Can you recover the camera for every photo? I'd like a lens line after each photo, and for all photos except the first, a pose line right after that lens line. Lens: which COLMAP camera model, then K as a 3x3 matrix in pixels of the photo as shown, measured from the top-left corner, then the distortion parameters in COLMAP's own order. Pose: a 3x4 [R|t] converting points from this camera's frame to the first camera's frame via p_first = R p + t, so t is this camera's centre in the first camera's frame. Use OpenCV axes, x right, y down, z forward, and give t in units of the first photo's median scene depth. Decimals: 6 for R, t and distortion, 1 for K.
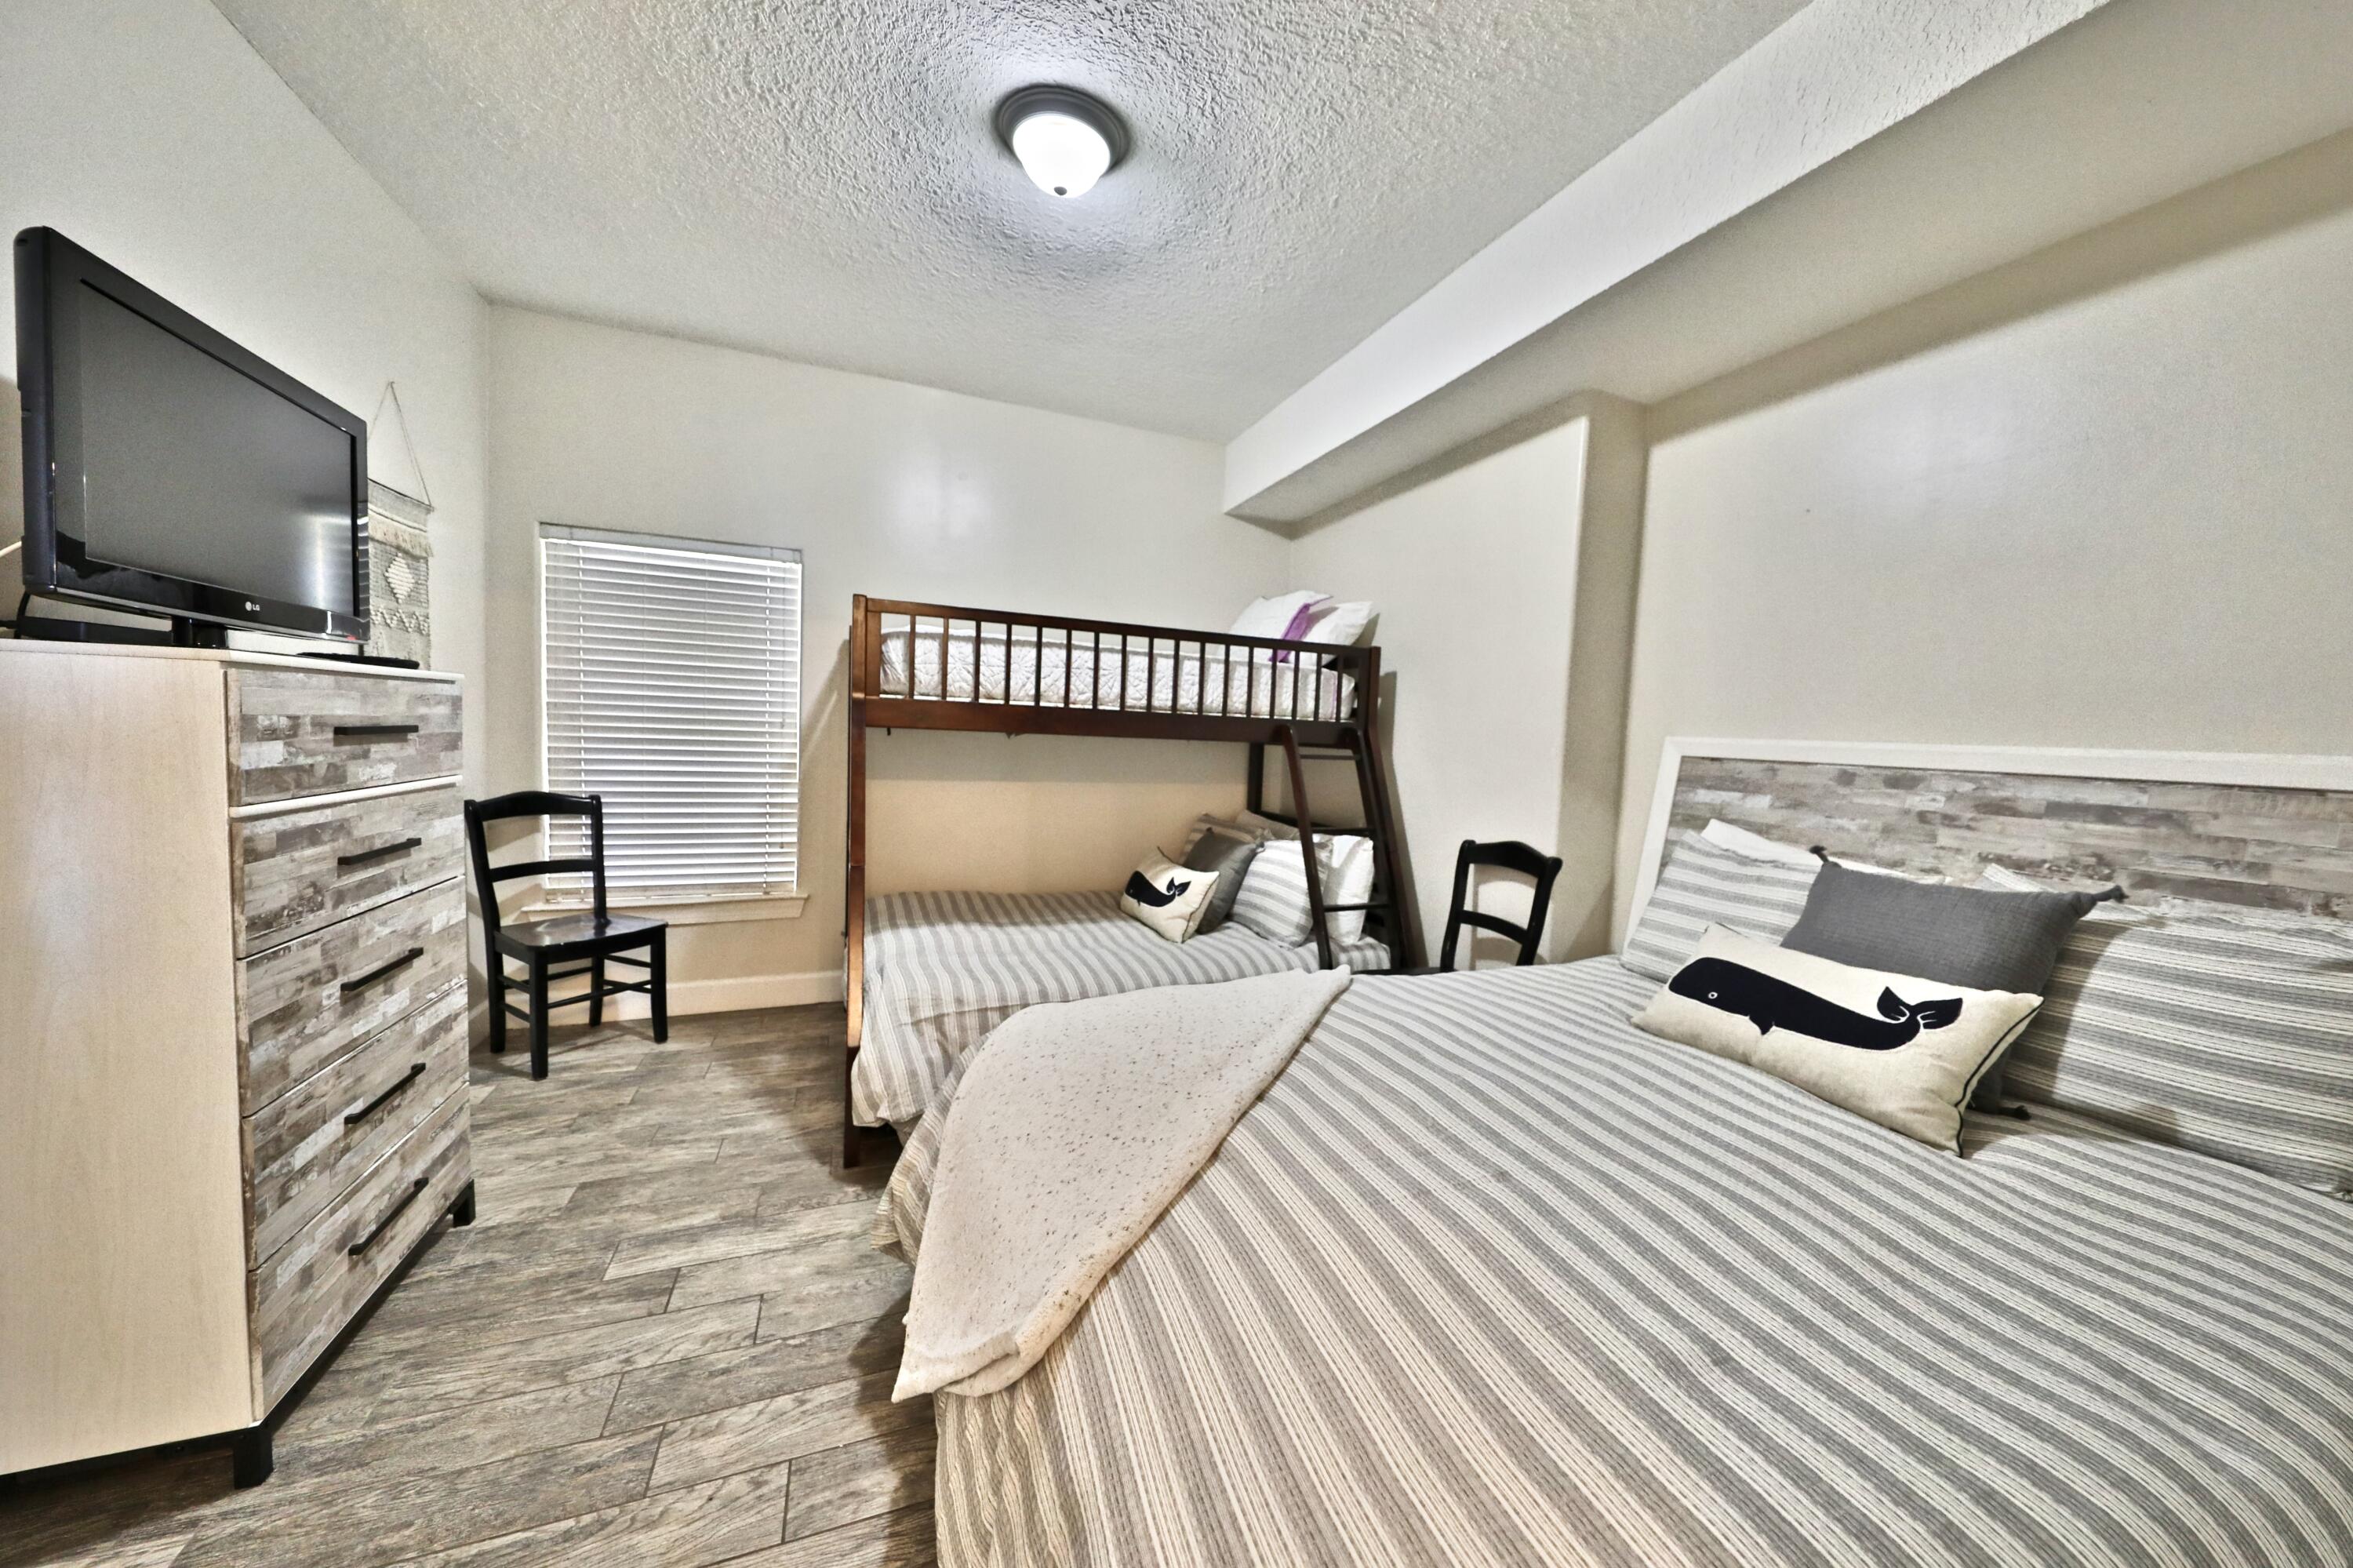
lens RADIAL K [[825.3, 0, 1240.8], [0, 825.3, 770.7], [0, 0, 1]] dist [0.002403, -0.003018]
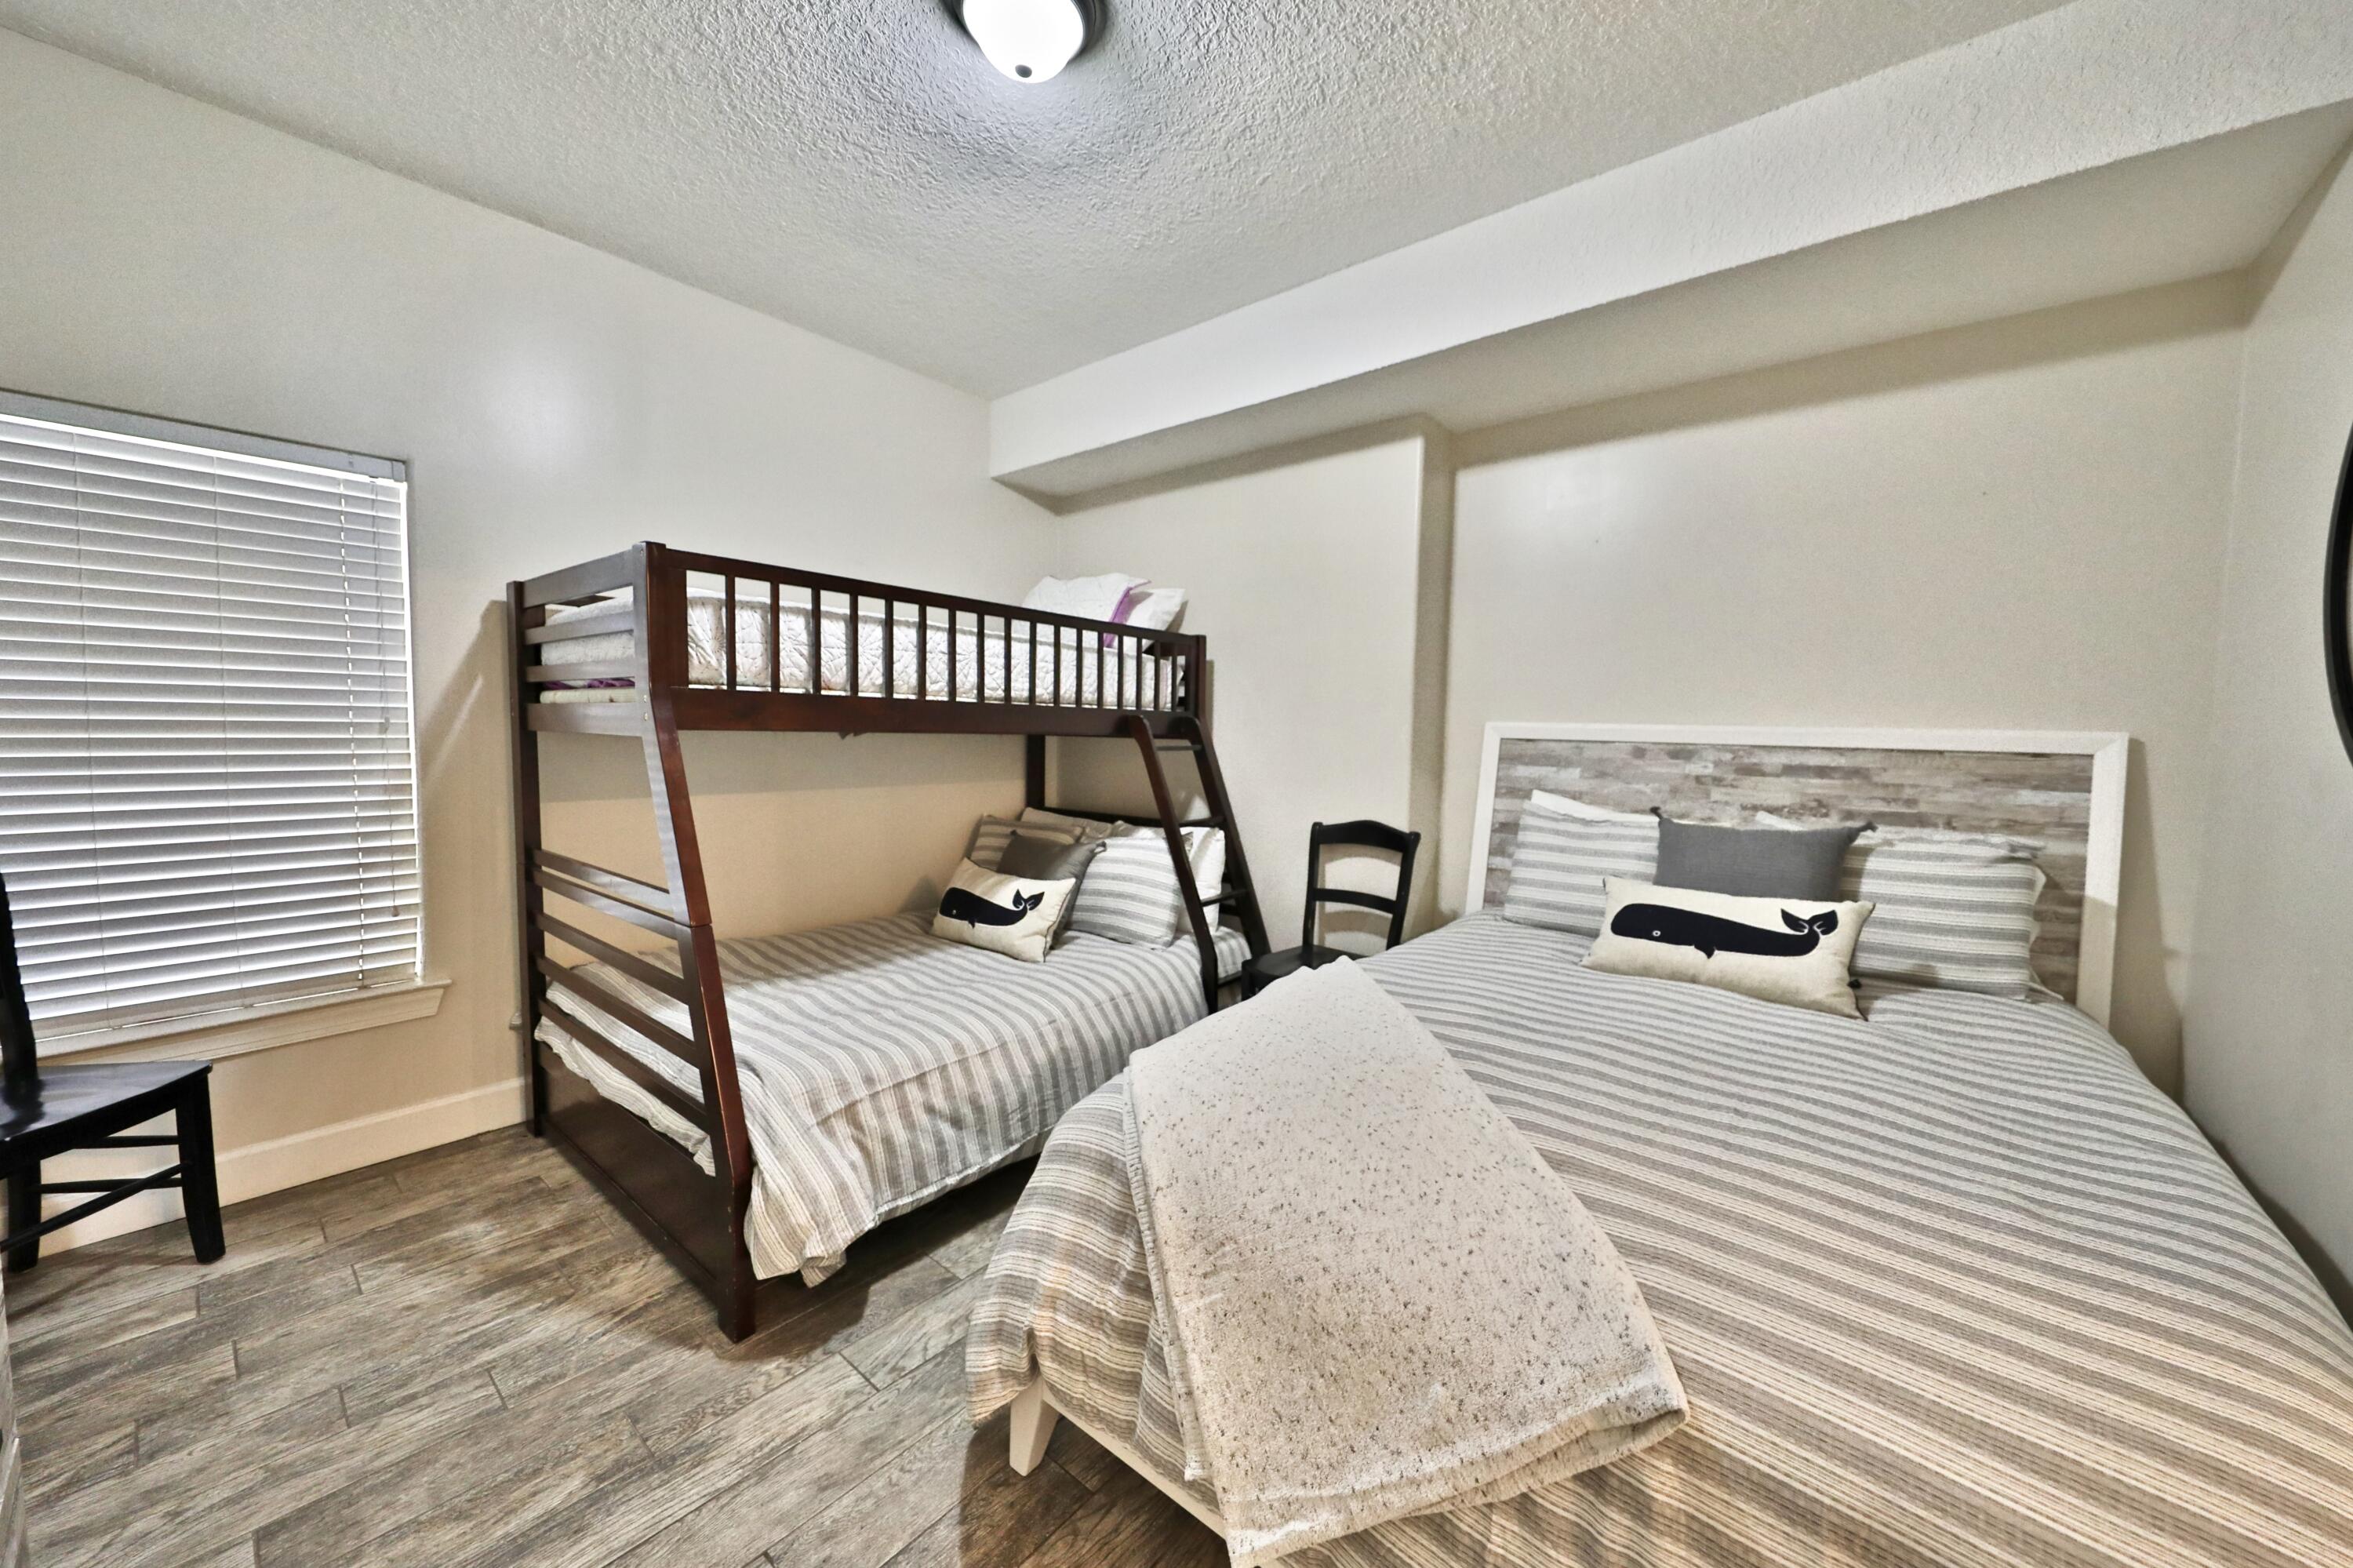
lens RADIAL K [[825.3, 0, 1225.4], [0, 825.3, 768.6], [0, 0, 1]] dist [0.002403, -0.003018]
pose [[0.878266, -0.046653, 0.475891, -0.397526], [0.037181, 0.998879, 0.029304, -0.024422], [-0.476725, -0.008042, 0.879016, 0.154412]]
